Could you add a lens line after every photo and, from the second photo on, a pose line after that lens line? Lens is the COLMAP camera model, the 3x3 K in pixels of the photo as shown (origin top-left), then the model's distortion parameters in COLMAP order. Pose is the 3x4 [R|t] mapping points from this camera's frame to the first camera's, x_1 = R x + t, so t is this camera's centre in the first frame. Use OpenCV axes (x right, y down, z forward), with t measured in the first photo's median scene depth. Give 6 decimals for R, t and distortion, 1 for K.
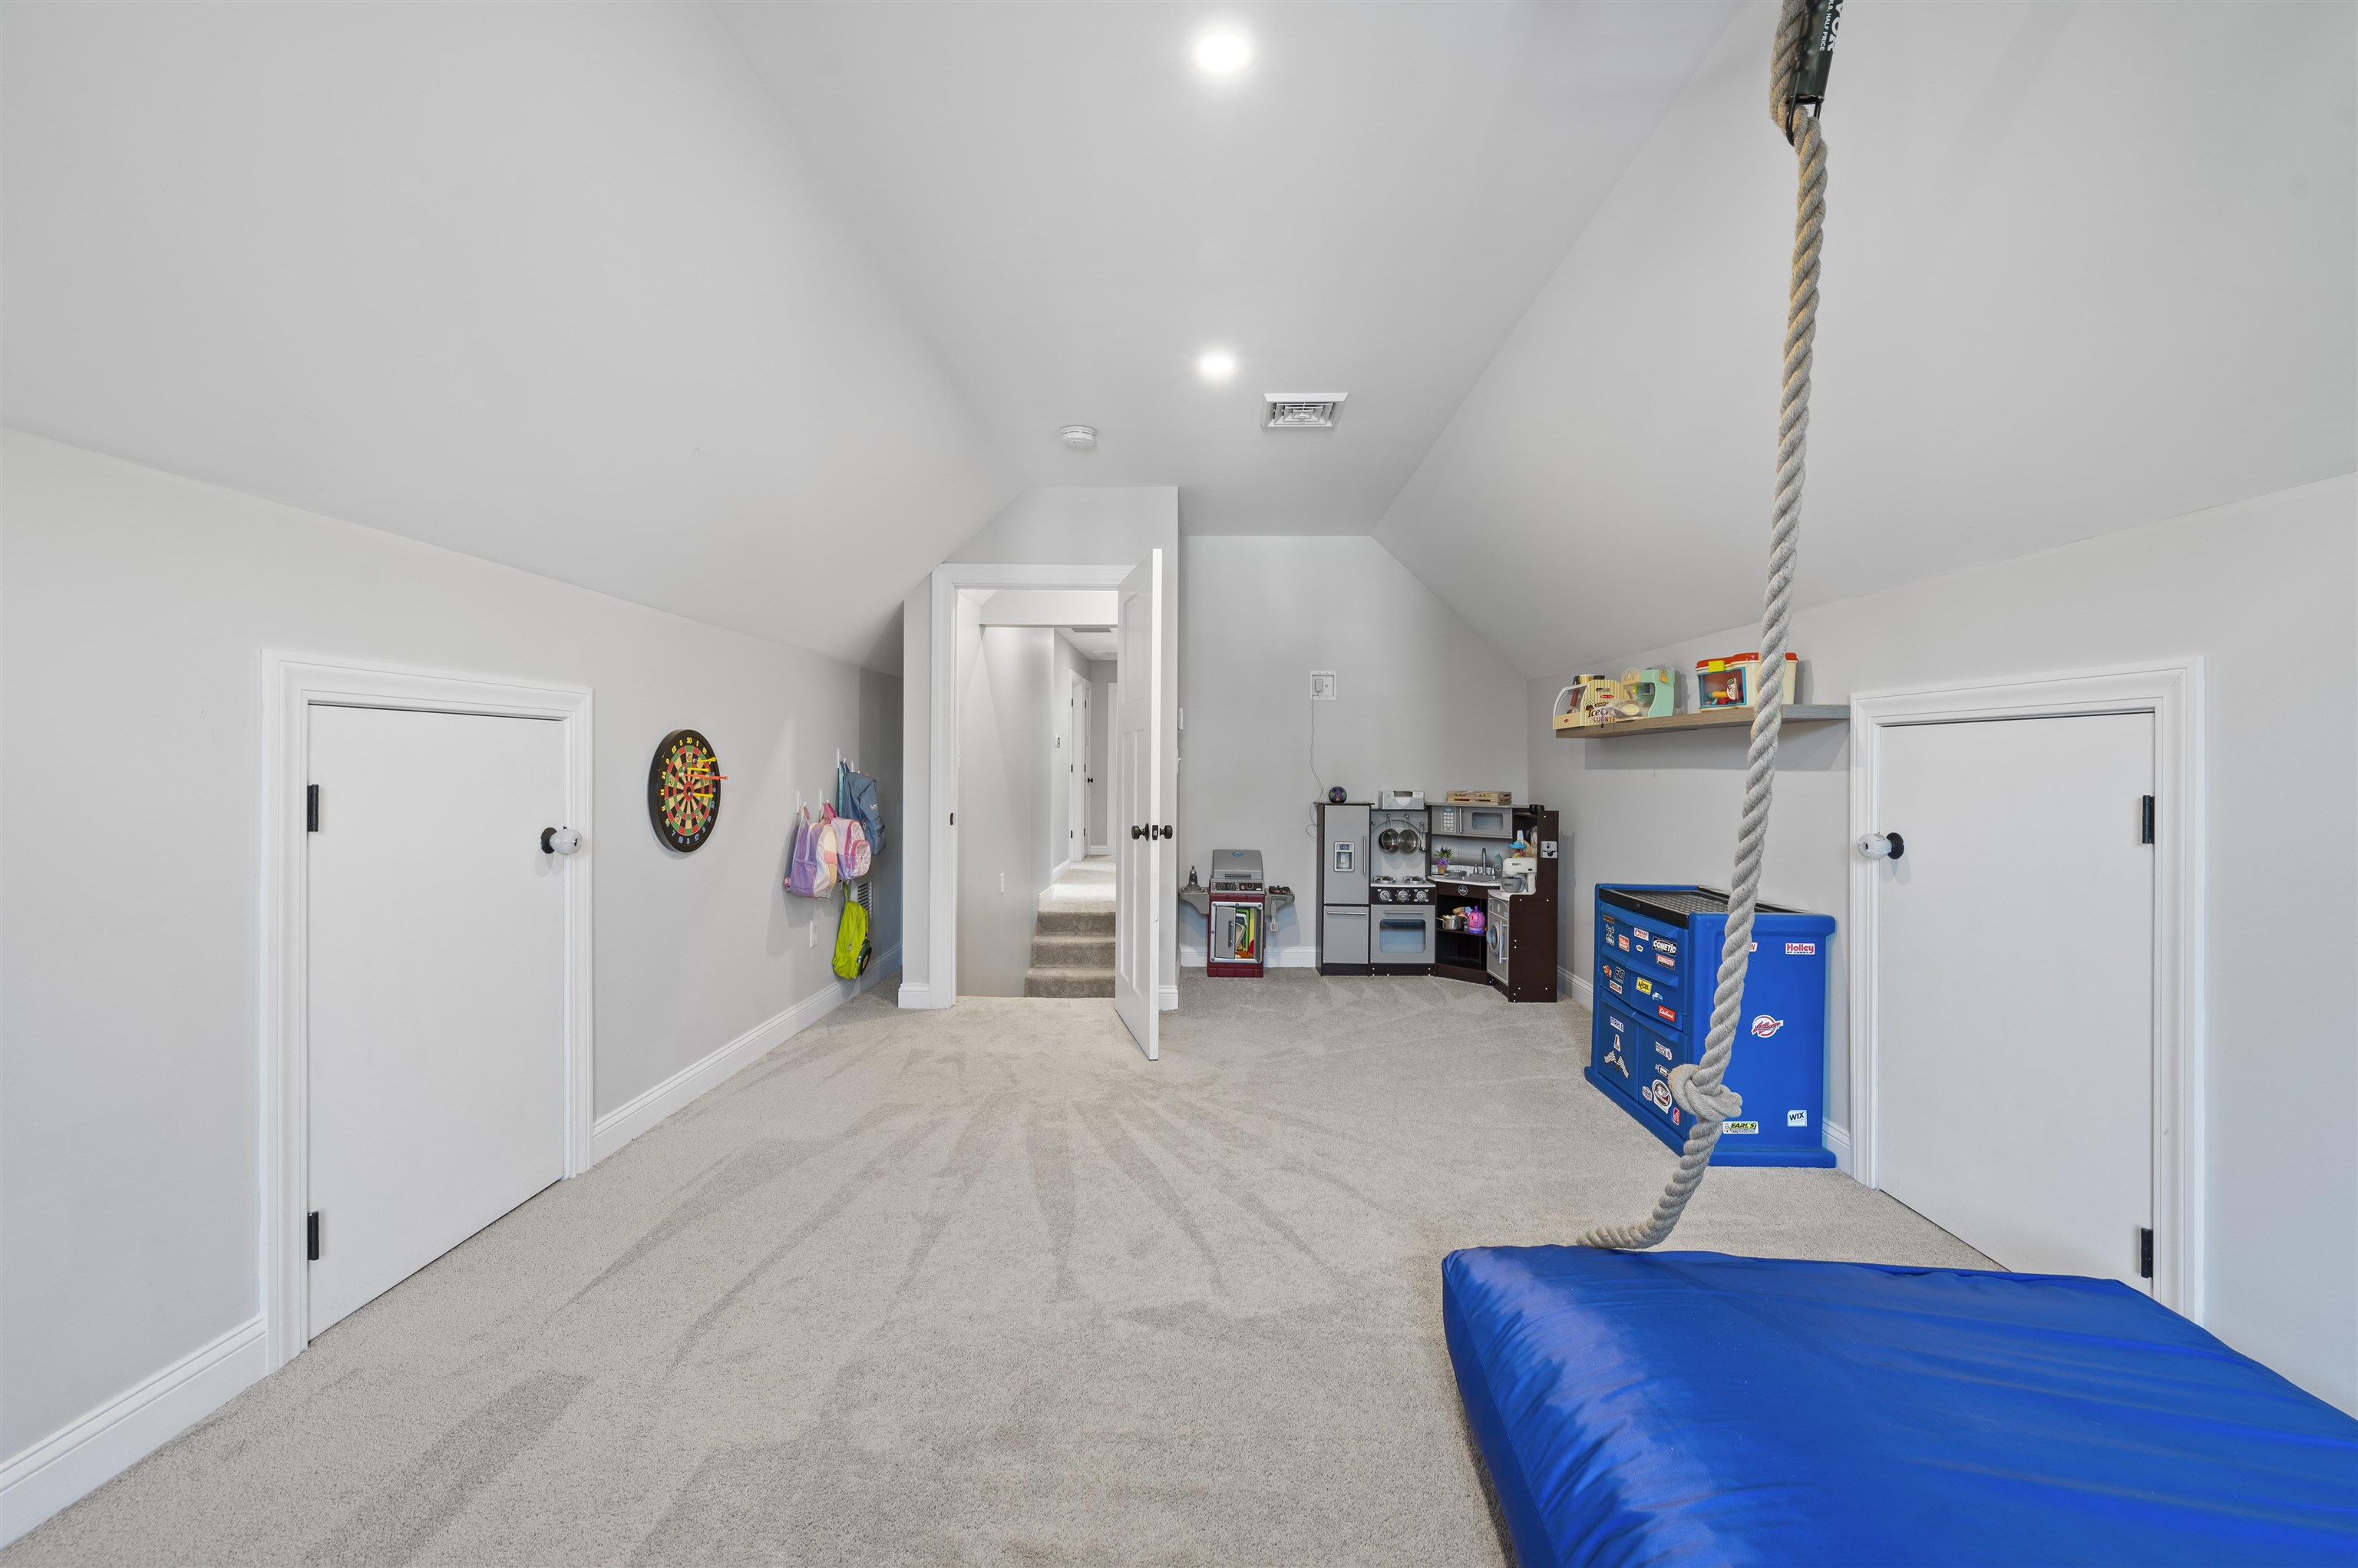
lens RADIAL K [[989.8, 0, 1184.9], [0, 989.8, 771.5], [0, 0, 1]] dist [-0.001218, 0.000073]
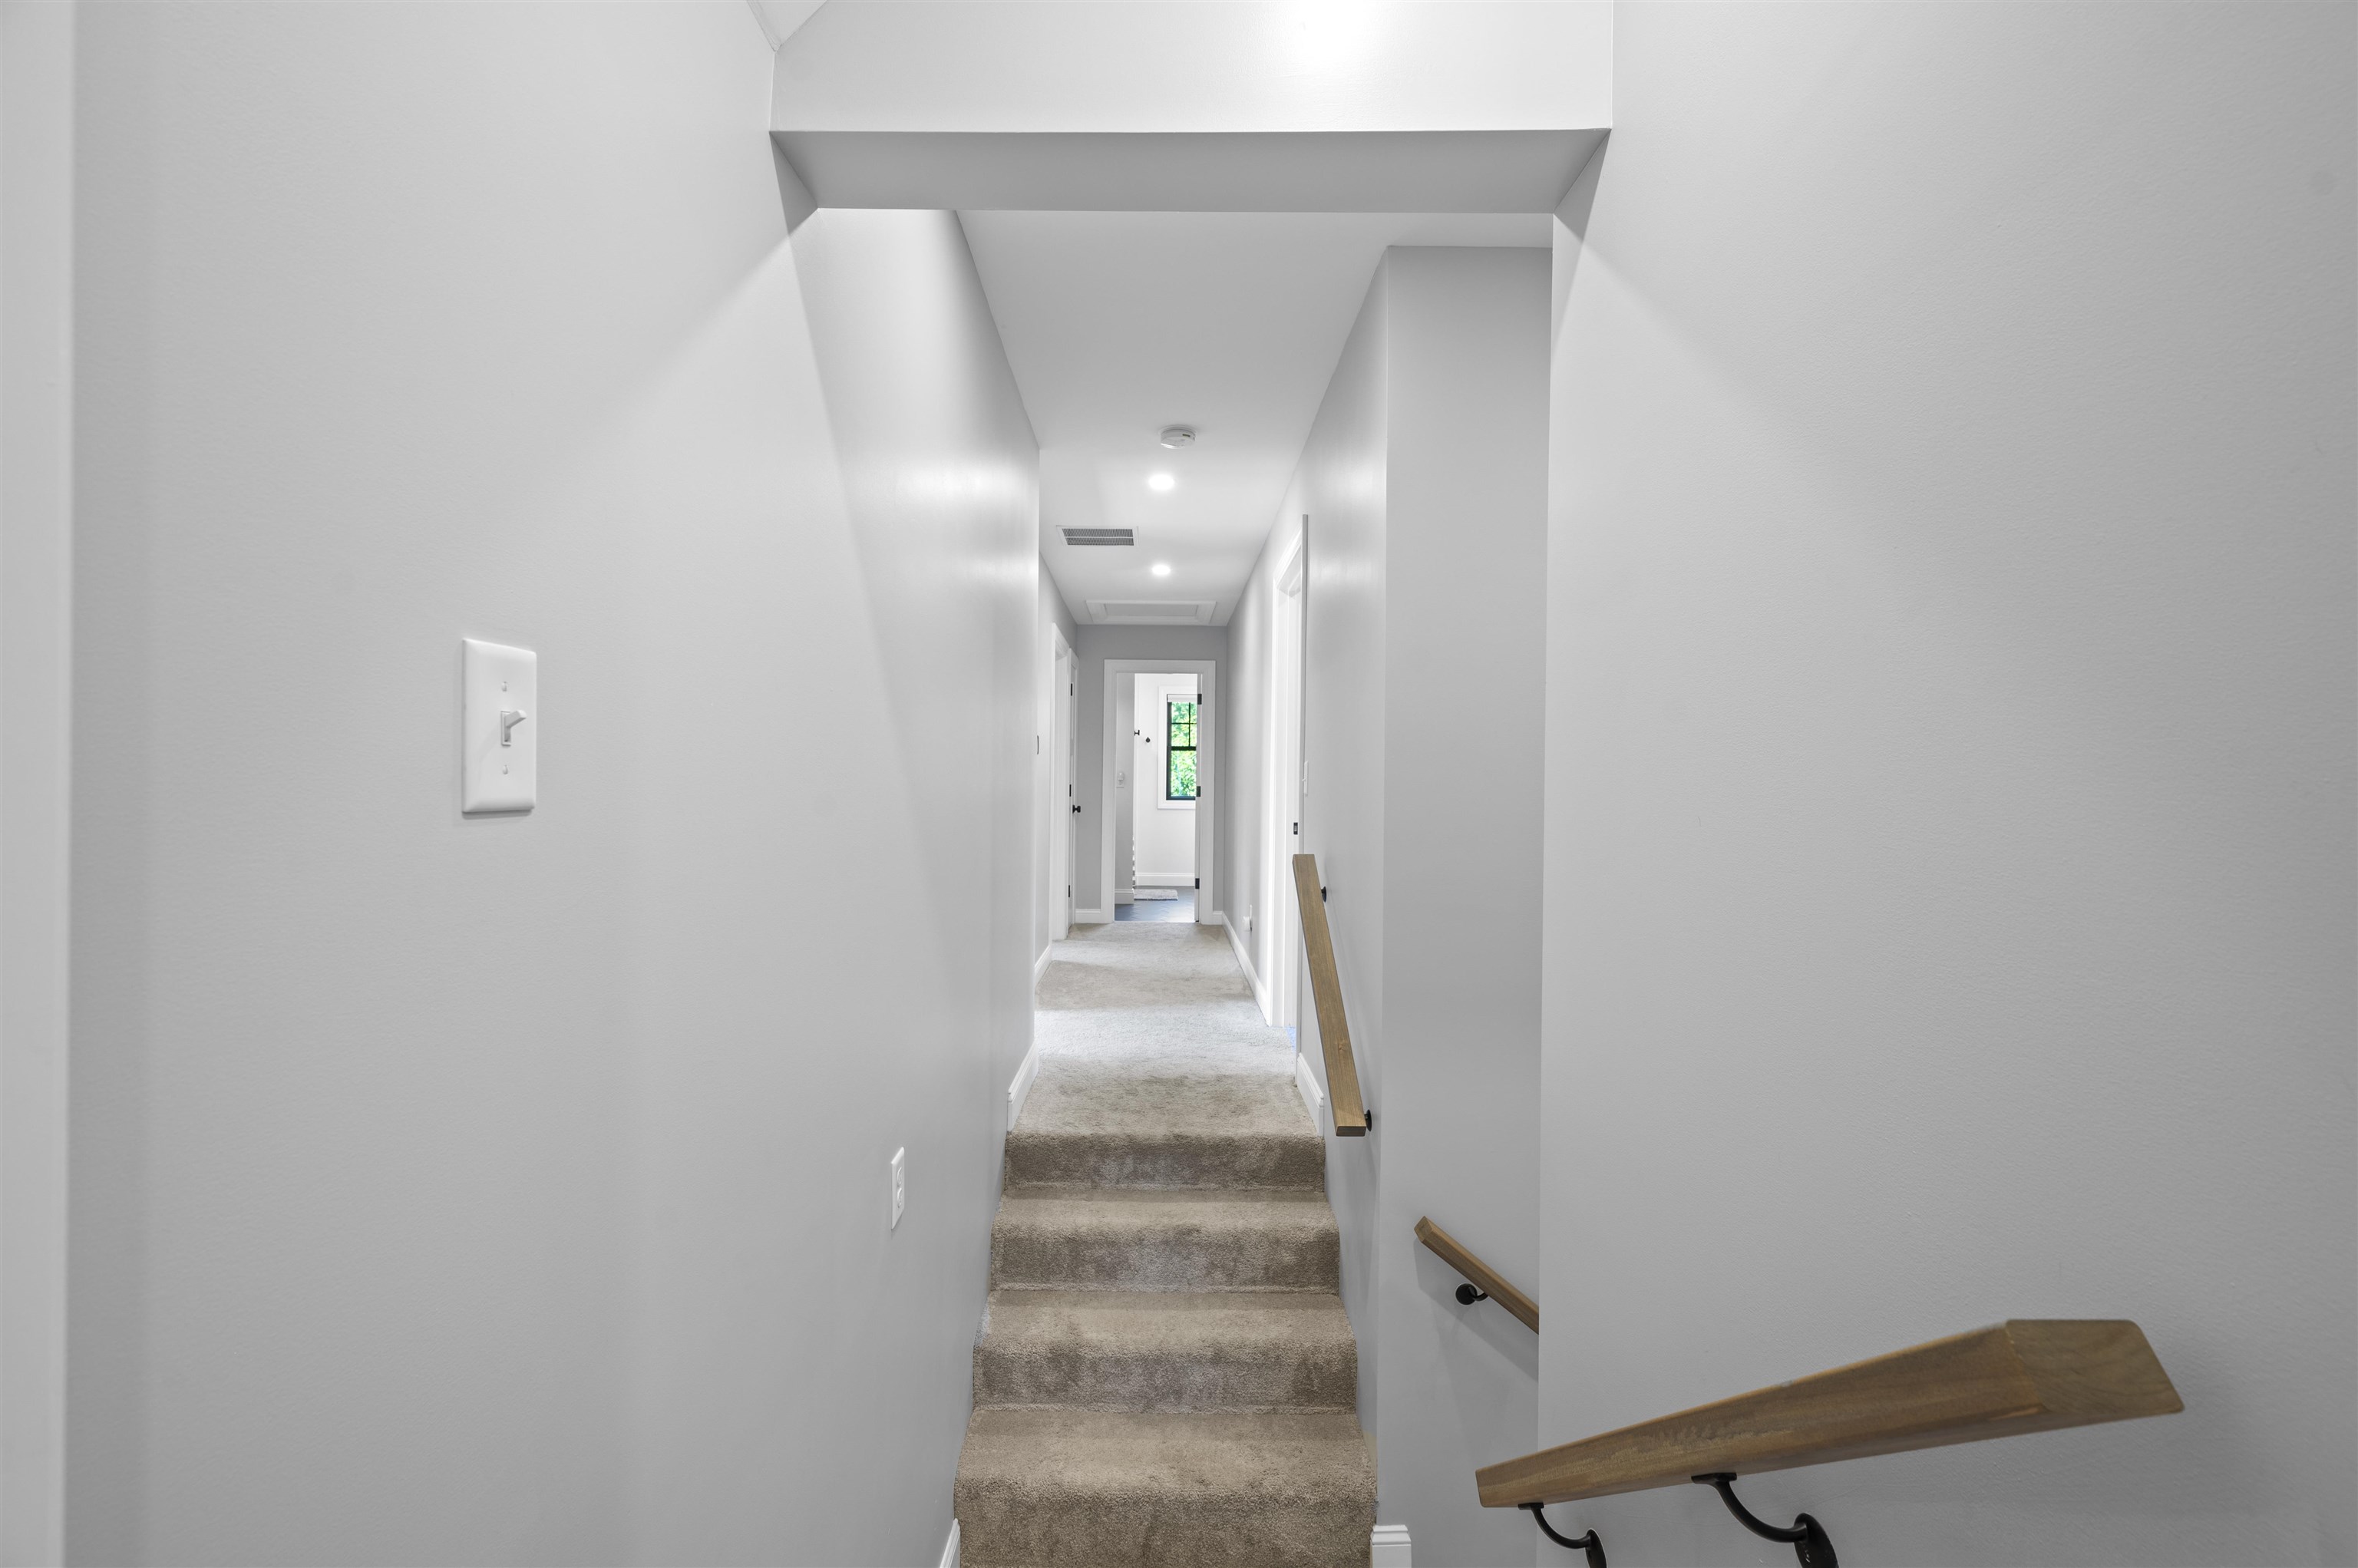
lens RADIAL K [[989.8, 0, 1171.6], [0, 989.8, 787.0], [0, 0, 1]] dist [-0.001218, 0.000073]
pose [[0.999433, 0.000020, 0.033666, -0.064483], [0.000012, 1.000000, -0.000961, -0.005578], [-0.033666, 0.000961, 0.999433, 0.401486]]
